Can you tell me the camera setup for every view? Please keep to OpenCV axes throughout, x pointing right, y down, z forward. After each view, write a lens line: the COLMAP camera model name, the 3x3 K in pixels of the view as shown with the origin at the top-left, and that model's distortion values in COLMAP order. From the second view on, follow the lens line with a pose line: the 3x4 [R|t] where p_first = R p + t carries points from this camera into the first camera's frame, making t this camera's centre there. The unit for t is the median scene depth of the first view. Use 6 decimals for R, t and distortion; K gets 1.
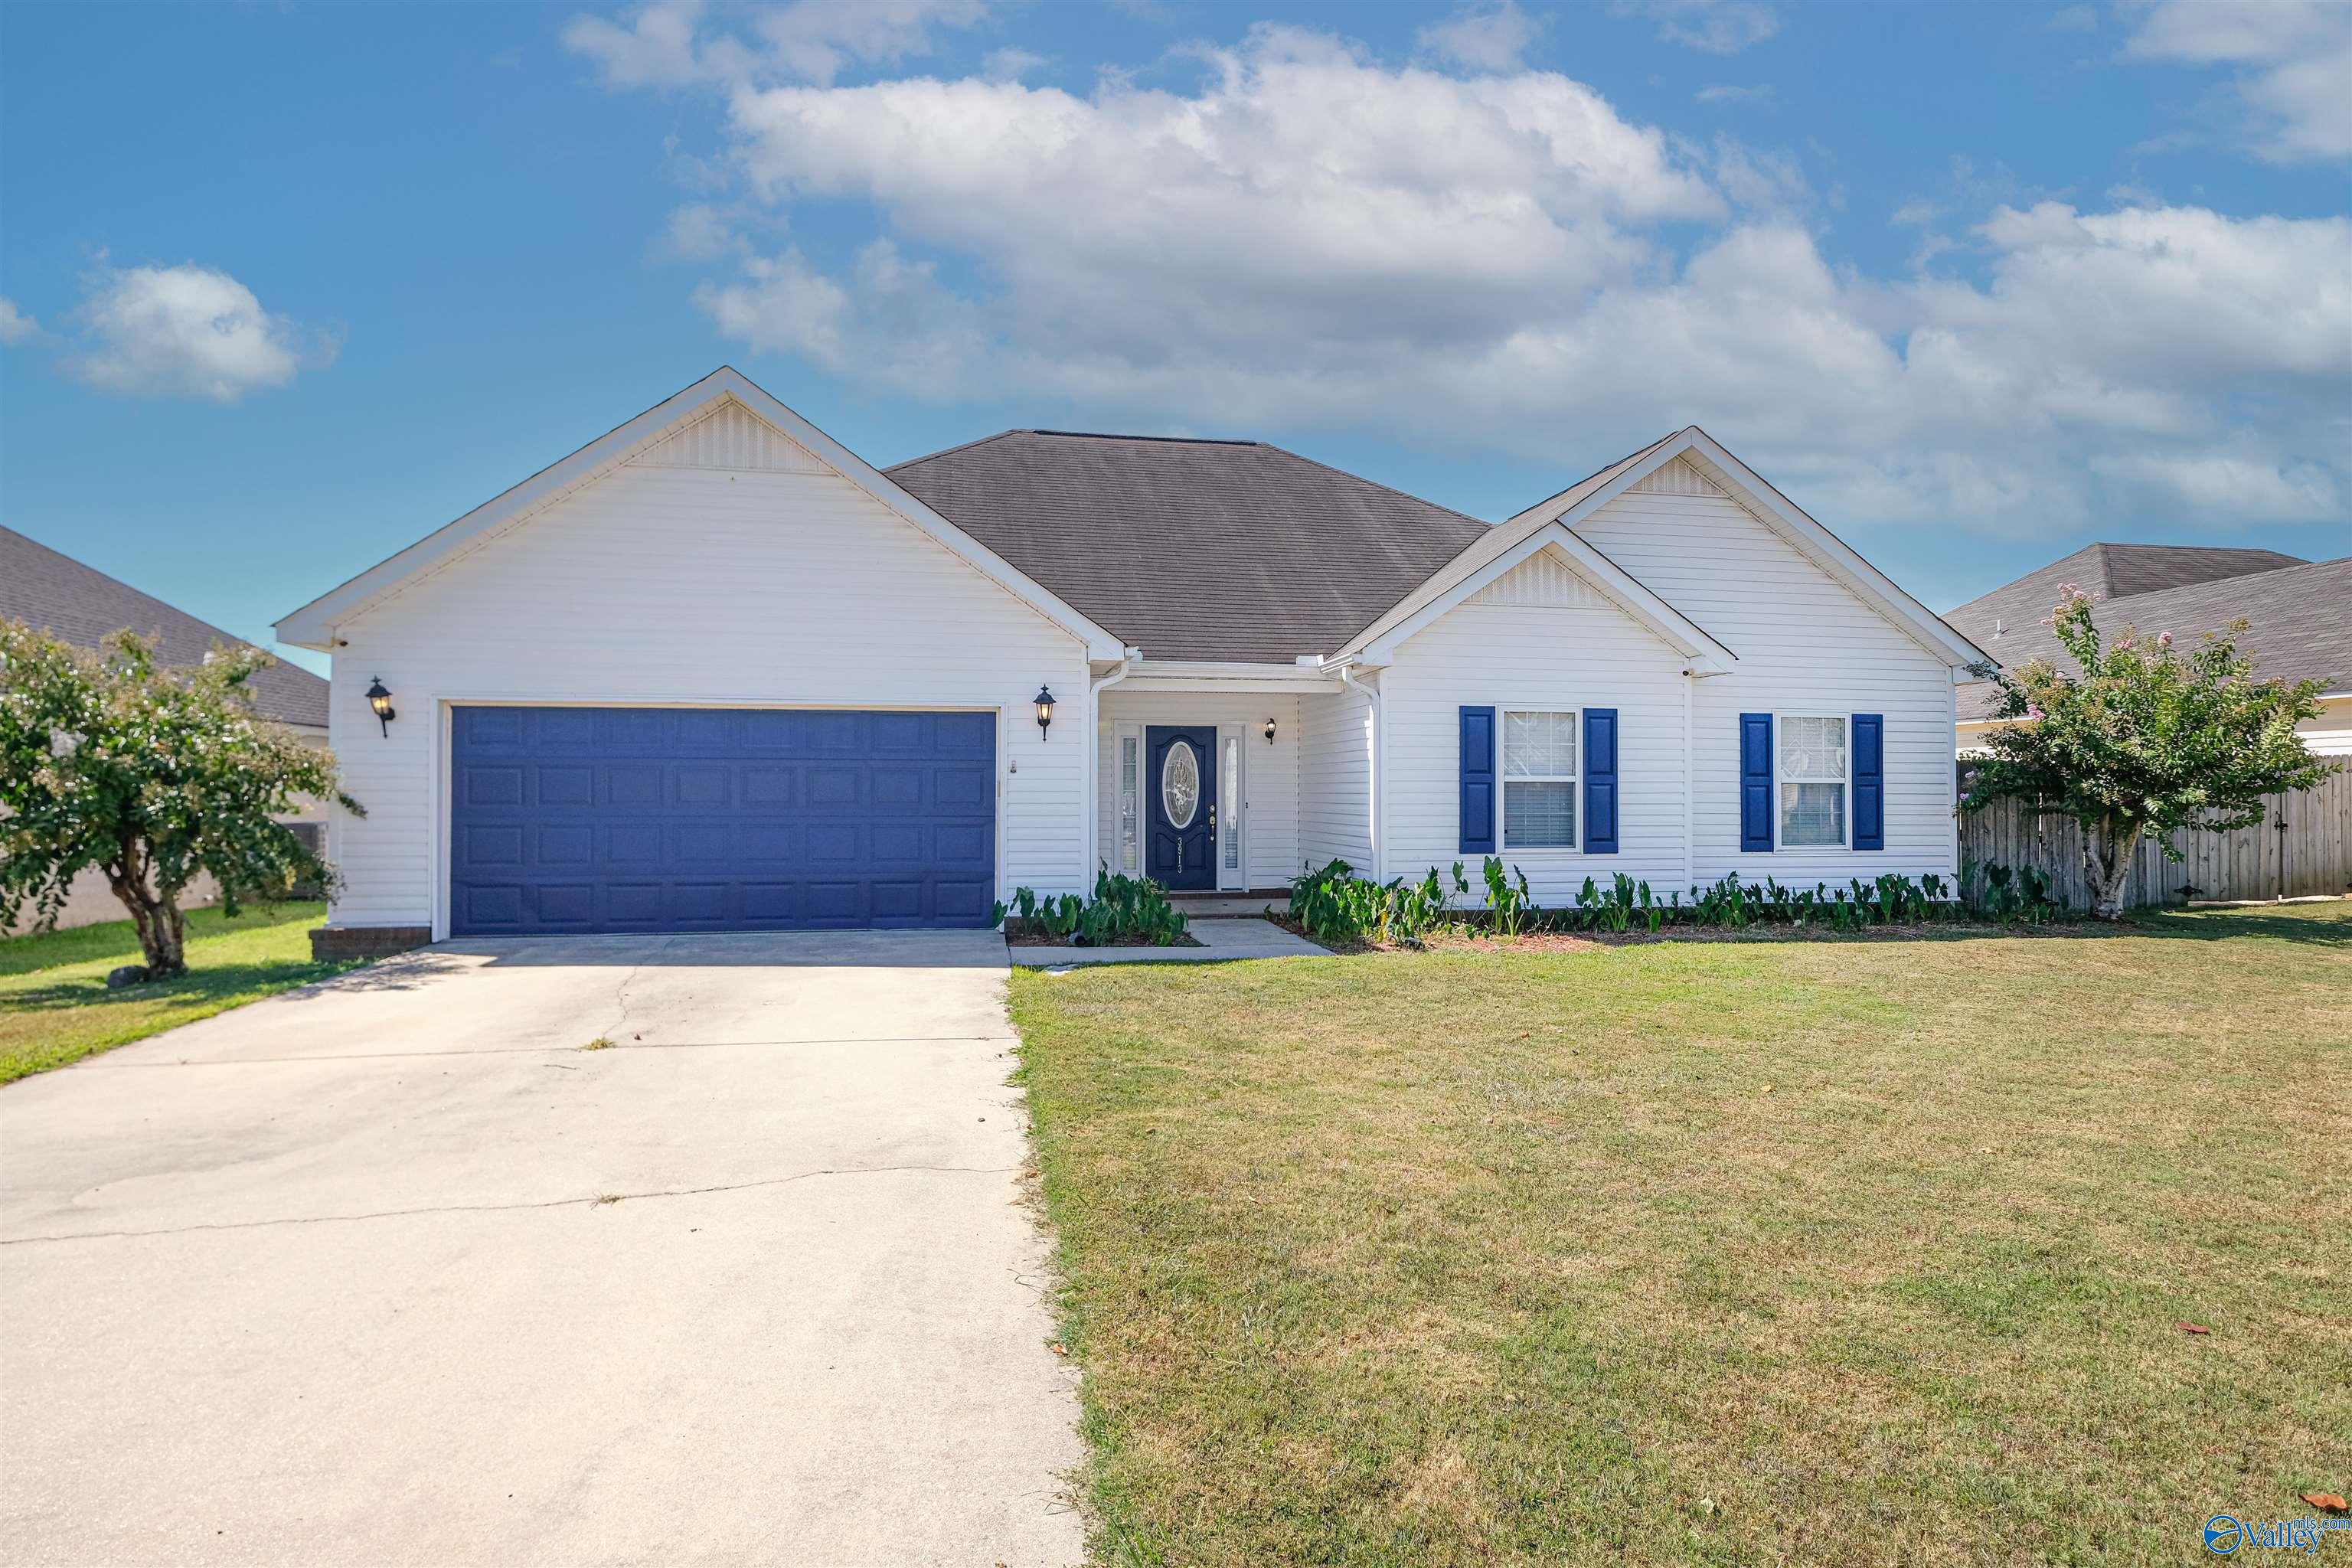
lens RADIAL K [[1159.9, 0, 1176.0], [0, 1159.9, 784.0], [0, 0, 1]] dist [0.002442, 0.000066]
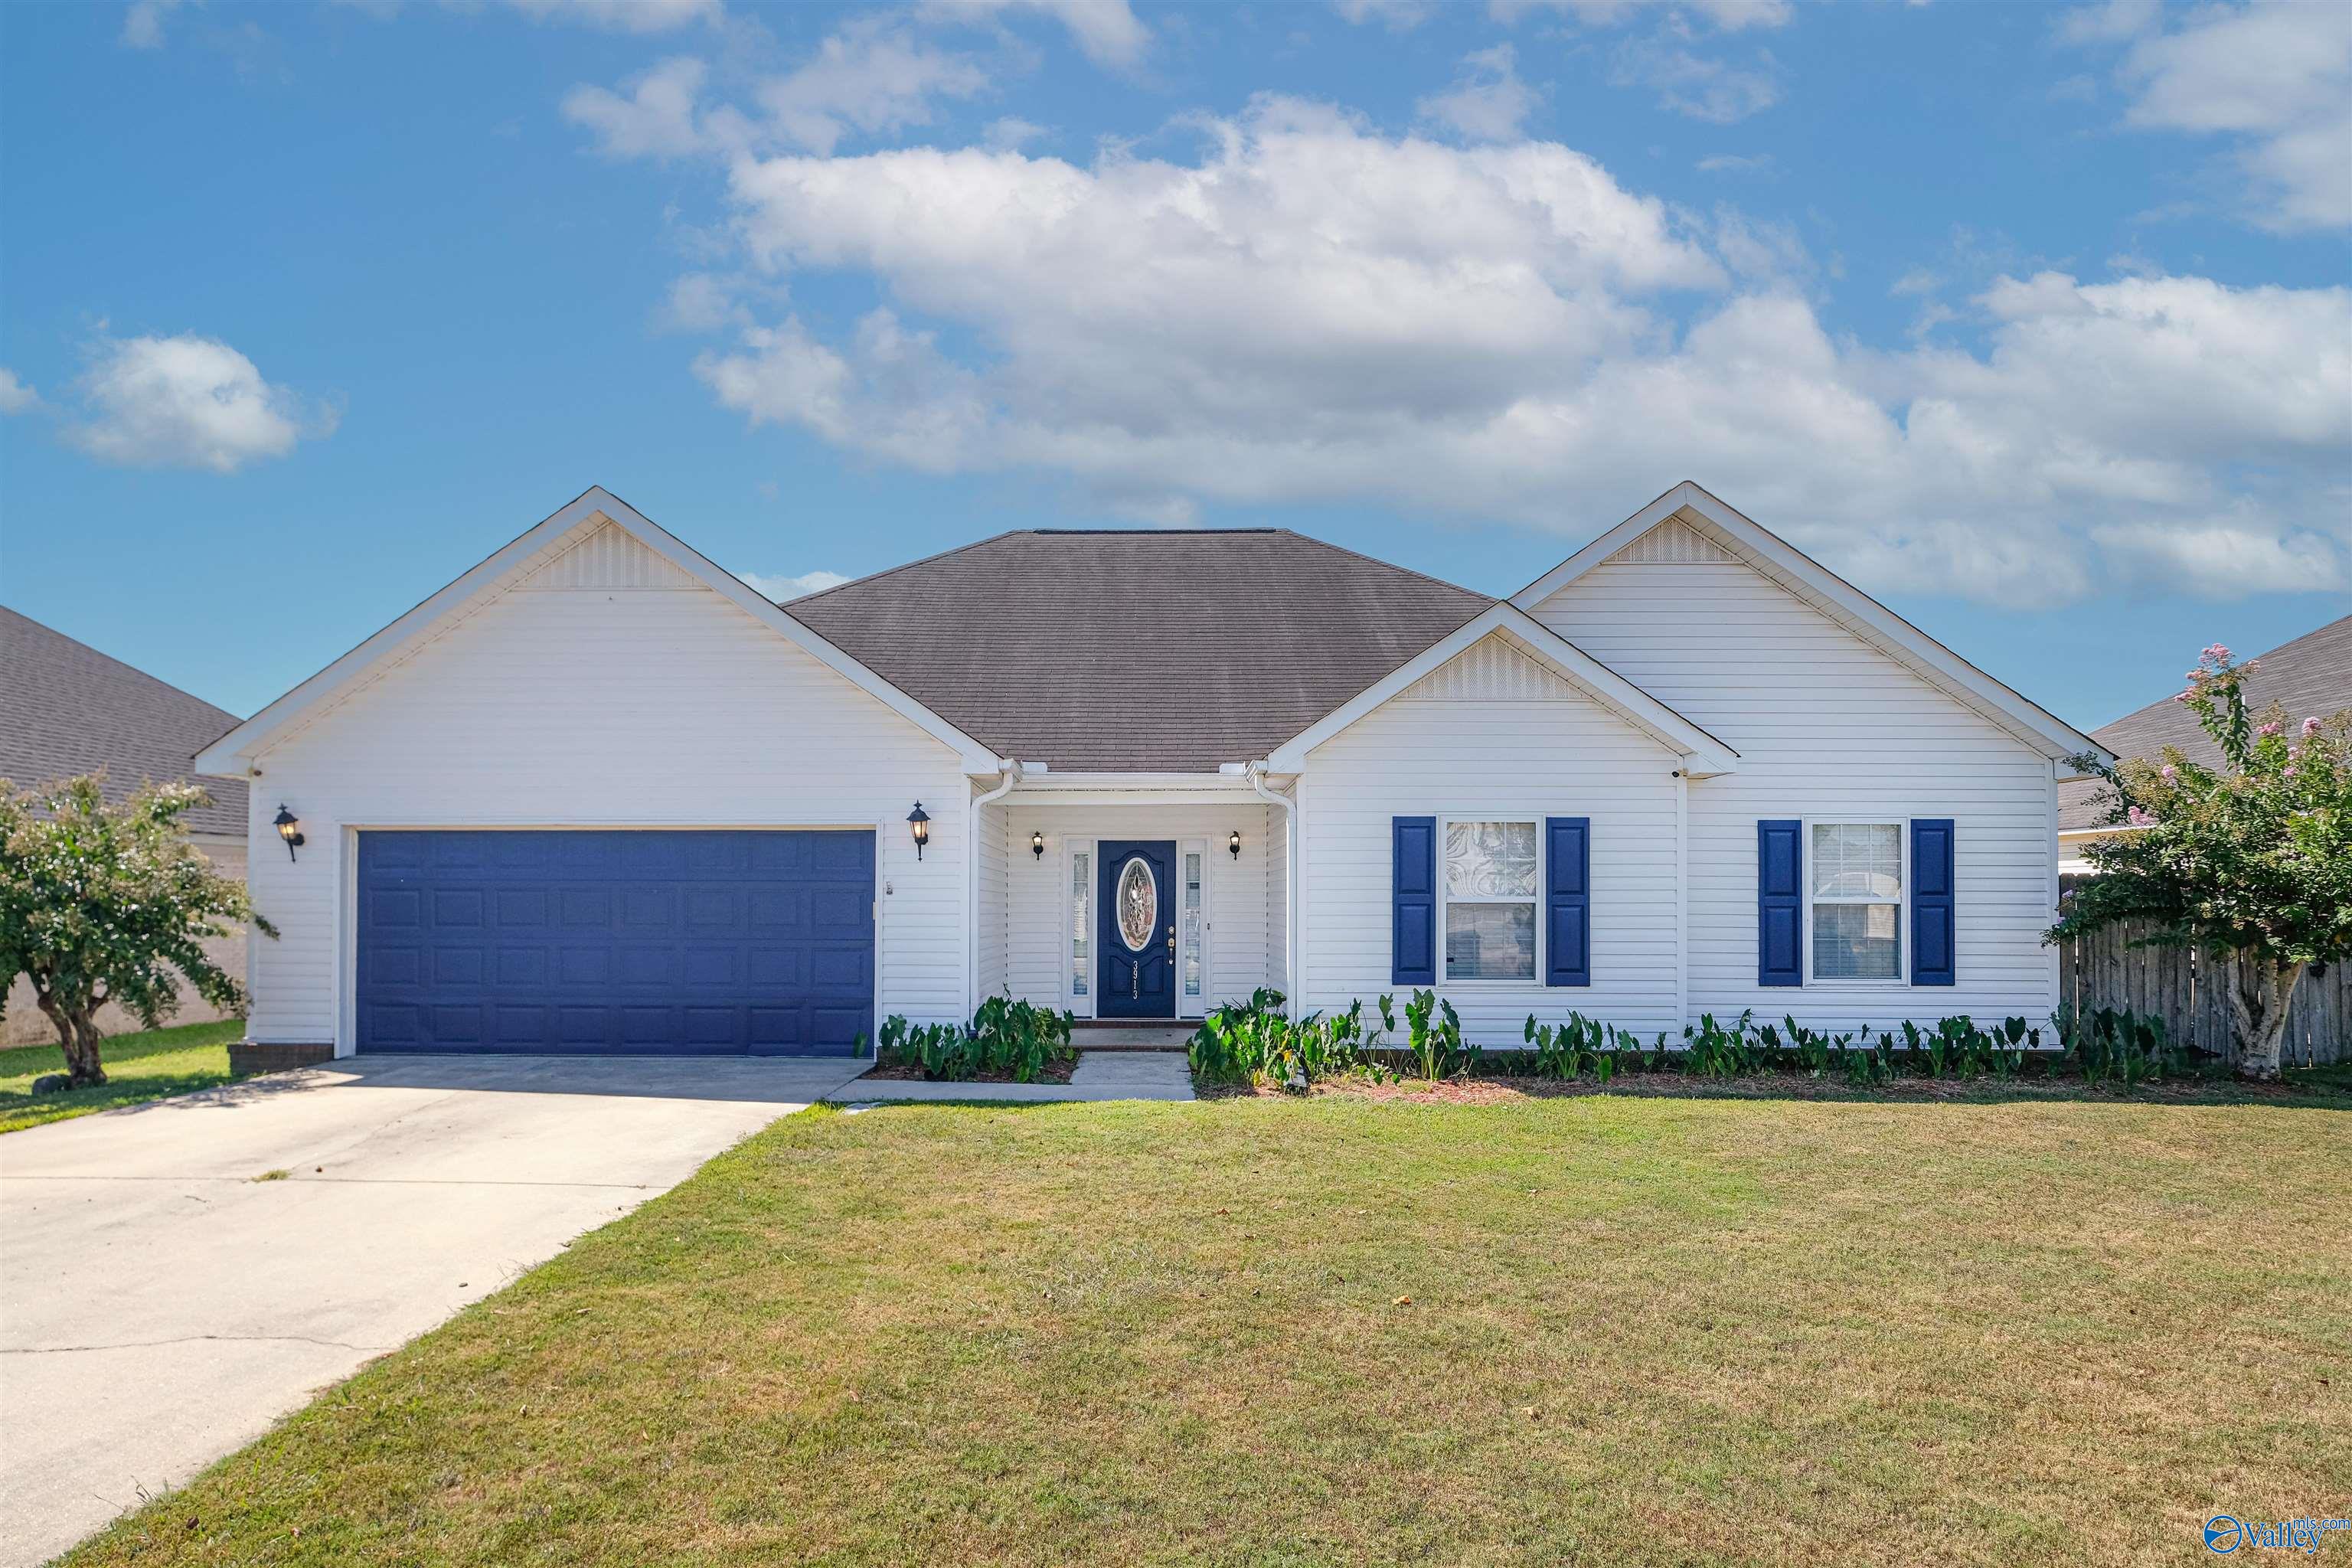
lens RADIAL K [[1200.9, 0, 1173.0], [0, 1200.9, 890.9], [0, 0, 1]] dist [-0.002529, -0.000809]
pose [[0.981776, -0.000941, -0.190038, 0.248578], [0.000819, 0.999999, -0.000723, -0.010359], [0.190038, 0.000555, 0.981777, 0.073030]]
